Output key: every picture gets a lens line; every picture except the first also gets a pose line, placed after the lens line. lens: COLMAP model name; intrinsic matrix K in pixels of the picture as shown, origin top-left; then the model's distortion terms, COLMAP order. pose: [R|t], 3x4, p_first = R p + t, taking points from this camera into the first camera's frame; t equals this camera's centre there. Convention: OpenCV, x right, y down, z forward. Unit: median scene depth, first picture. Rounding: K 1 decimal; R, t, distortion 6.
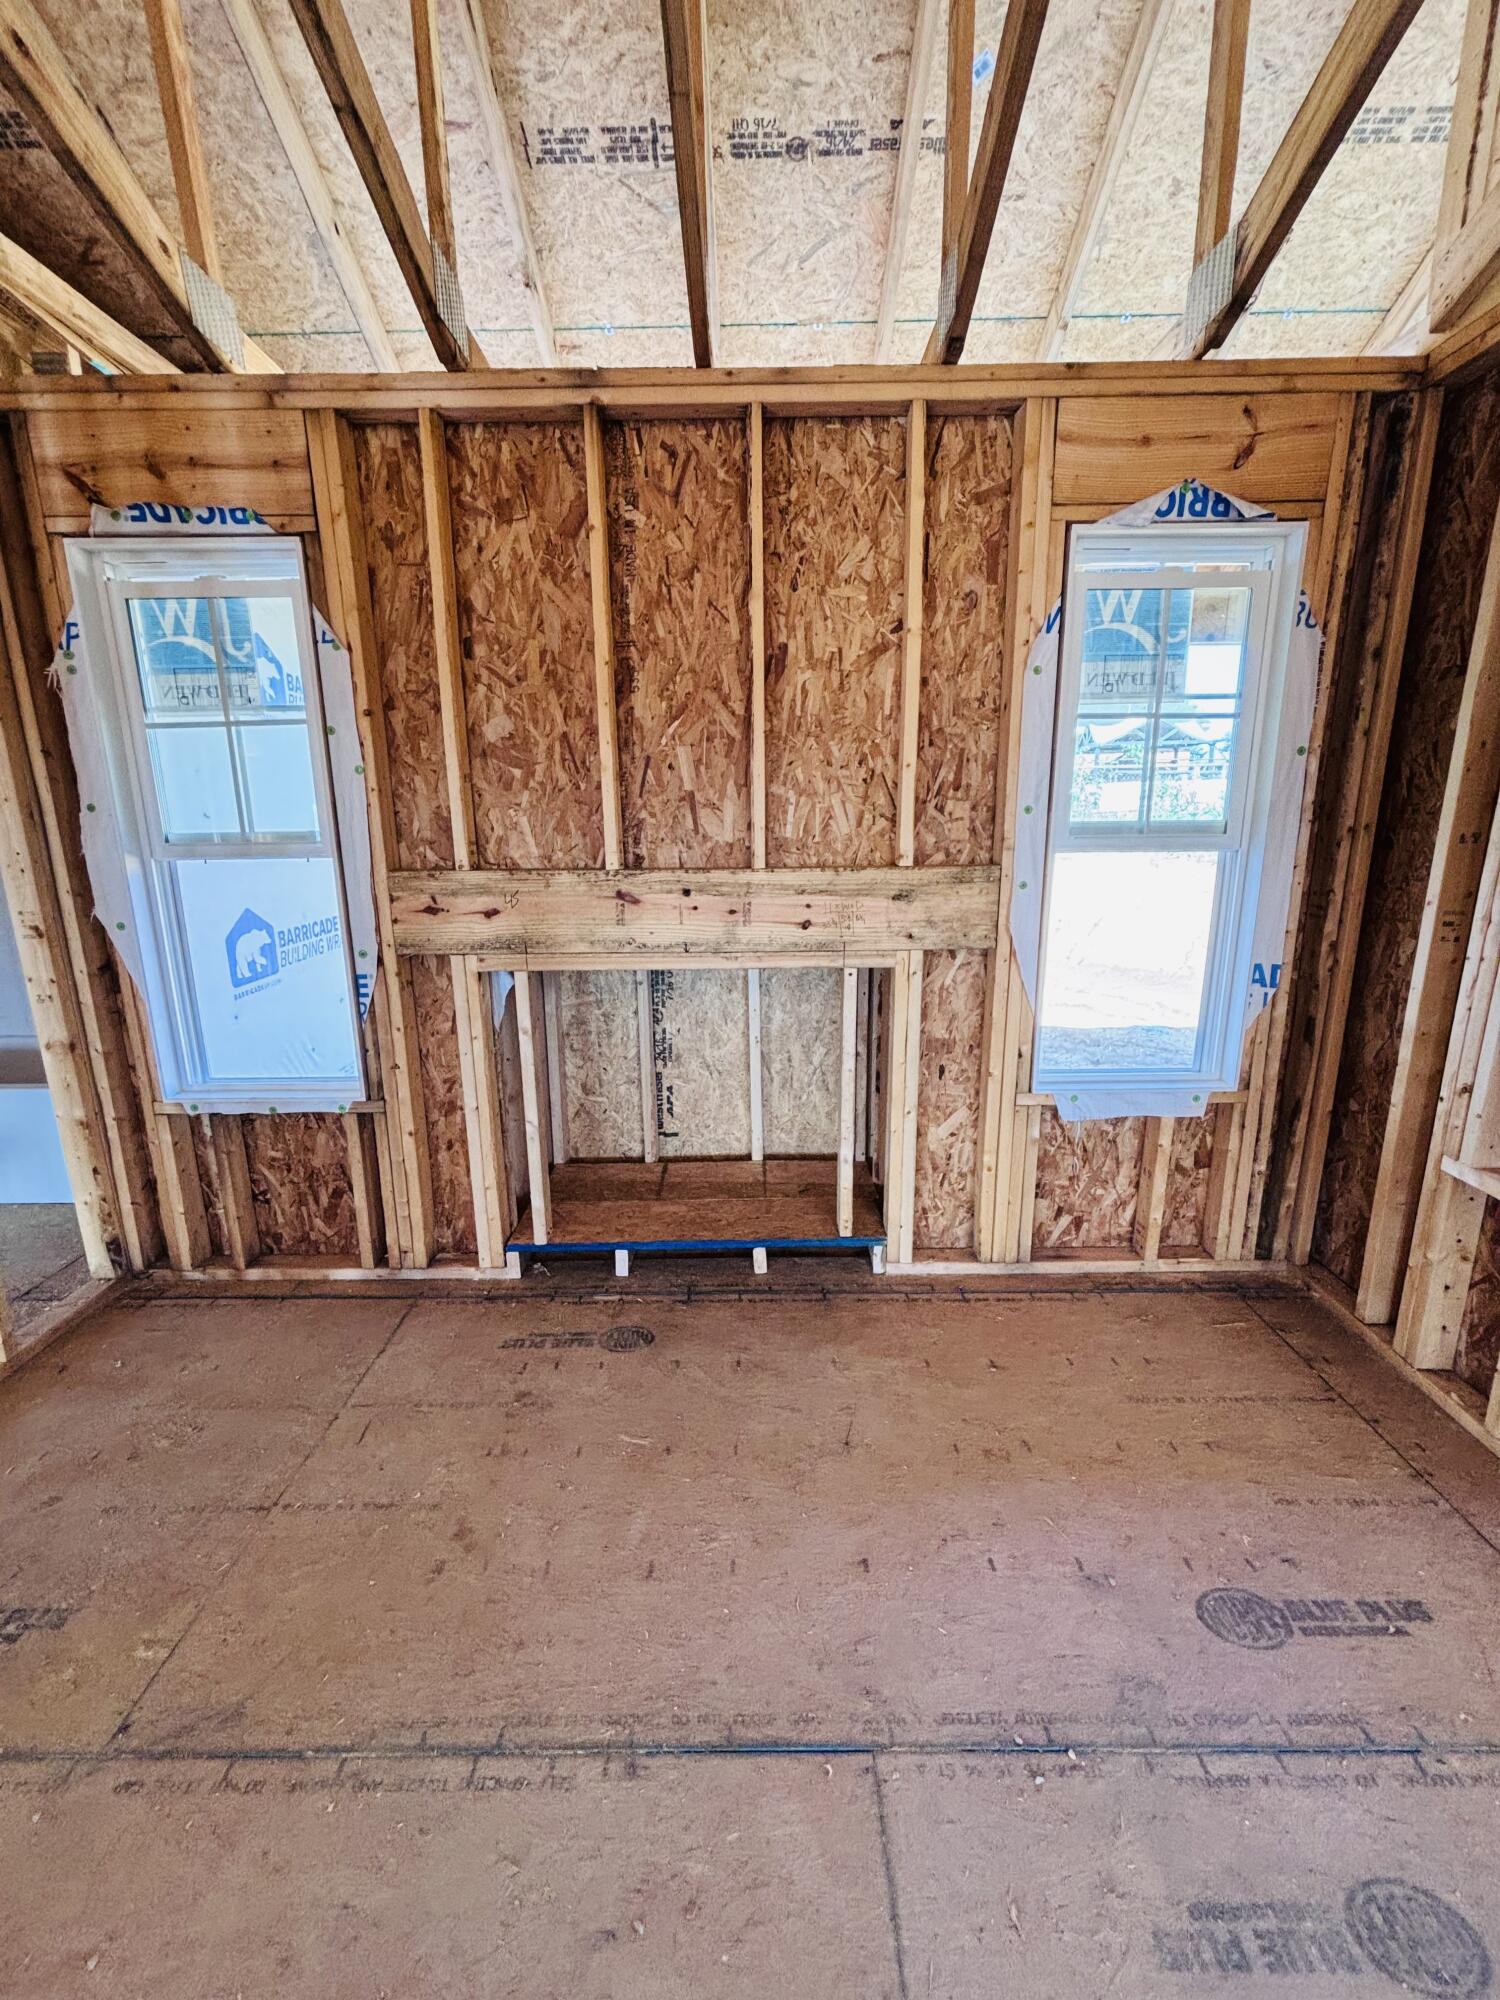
lens RADIAL K [[799.0, 0, 749.3], [0, 799.0, 994.8], [0, 0, 1]] dist [-0.000526, -0.000646]
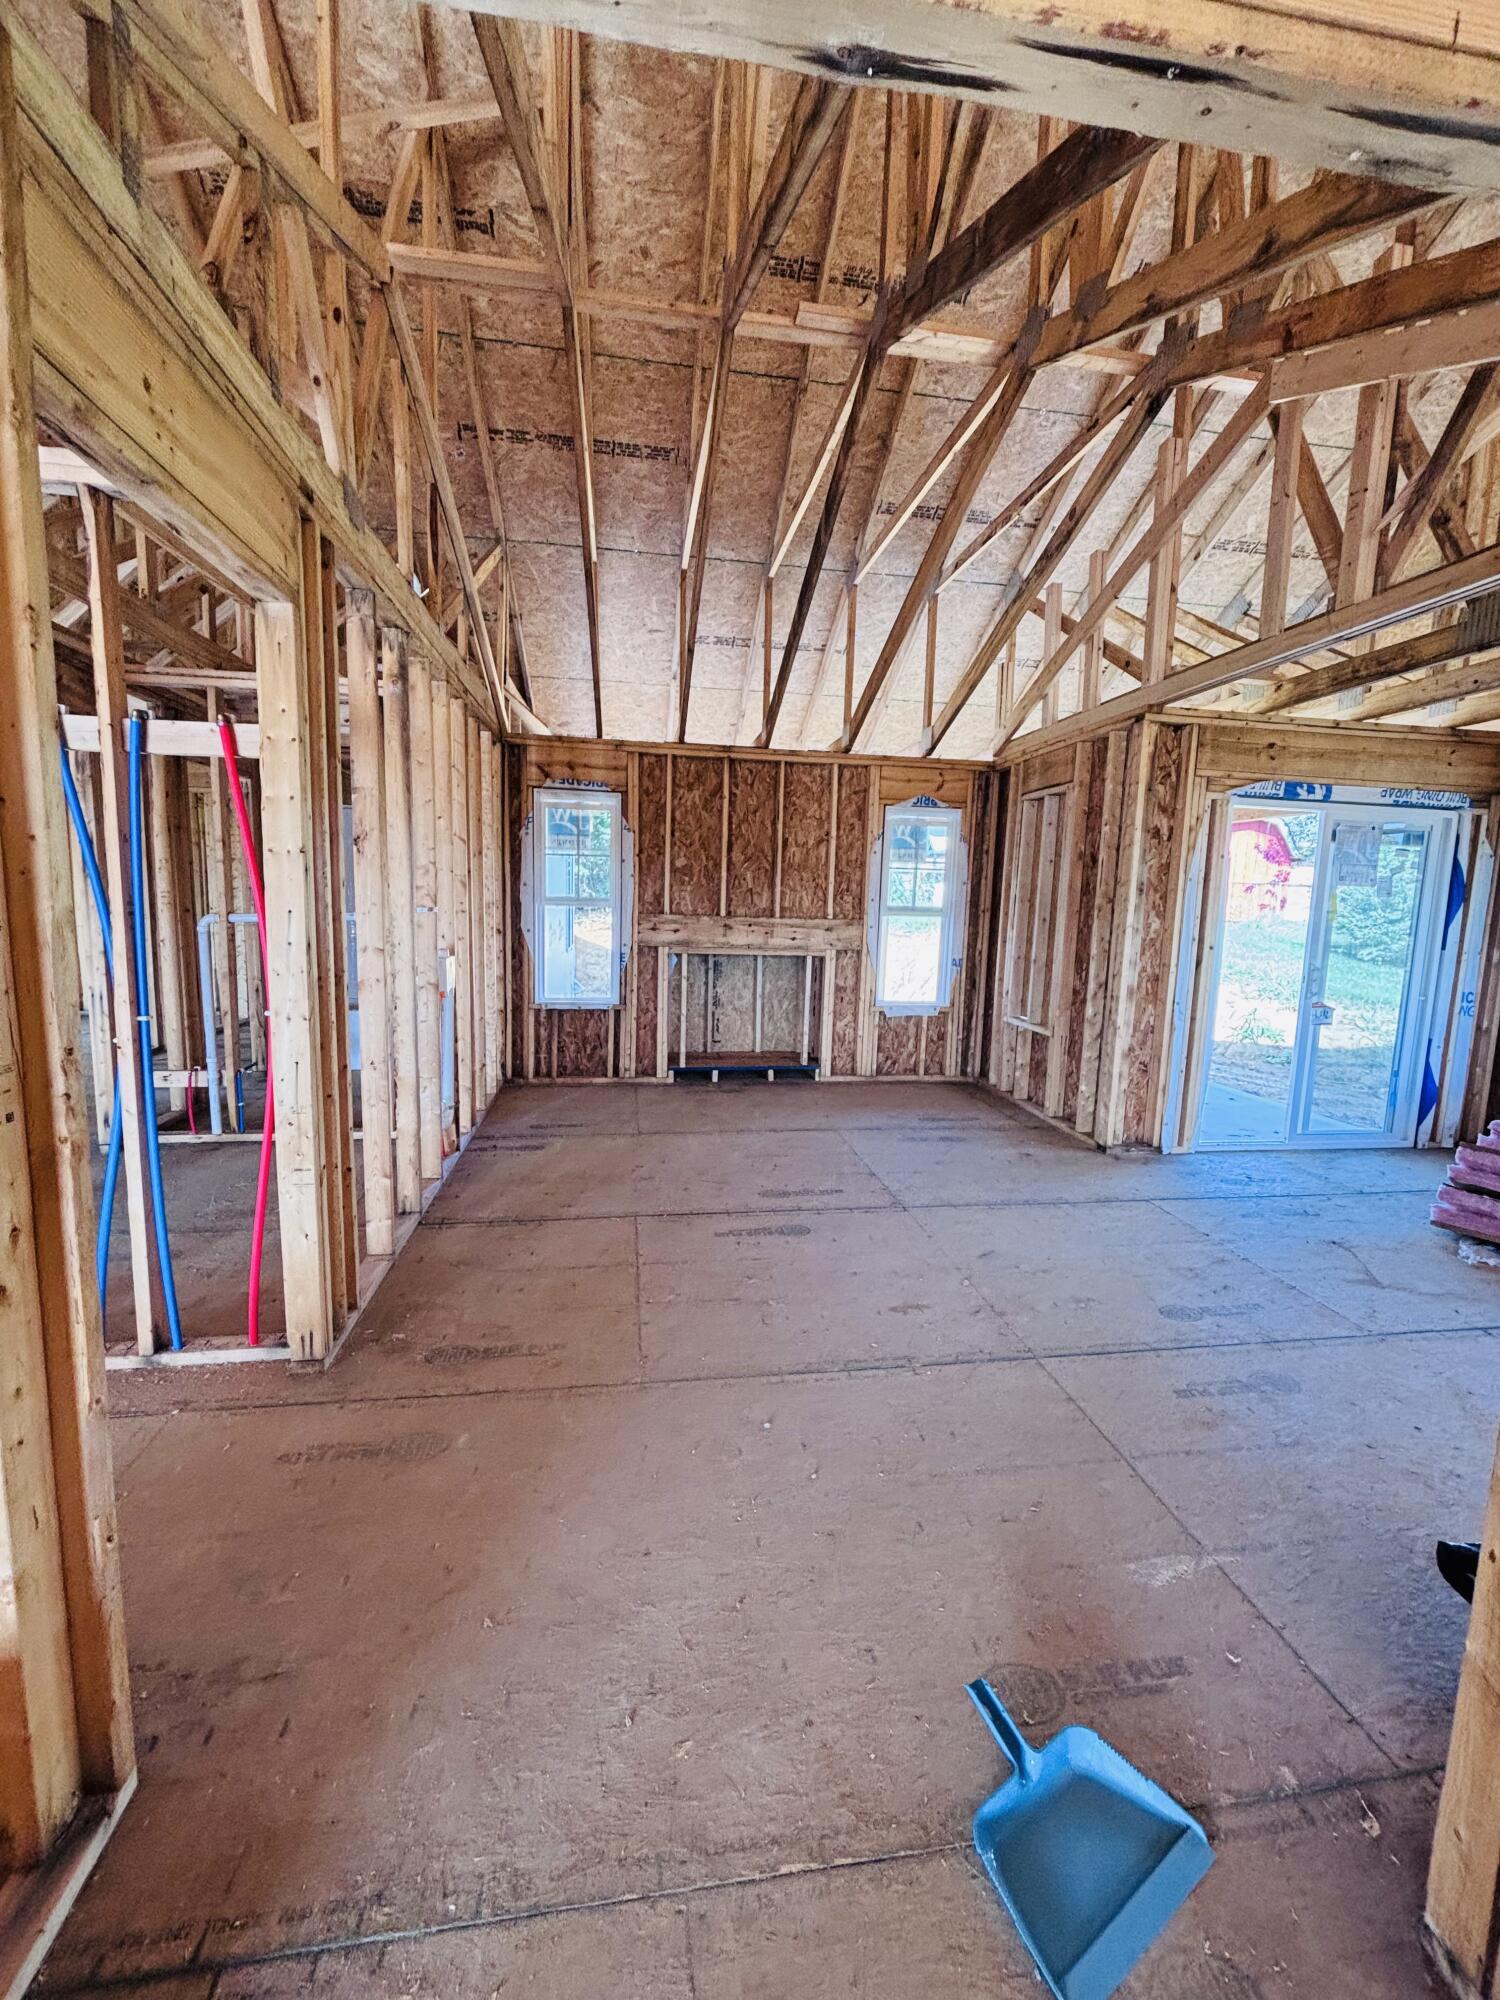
lens RADIAL K [[799.0, 0, 743.8], [0, 799.0, 1008.0], [0, 0, 1]] dist [-0.000526, -0.000646]
pose [[0.987469, 0.018643, 0.156708, -0.511086], [-0.005188, 0.996296, -0.085837, 0.375164], [-0.157727, 0.083948, 0.983908, -1.595035]]
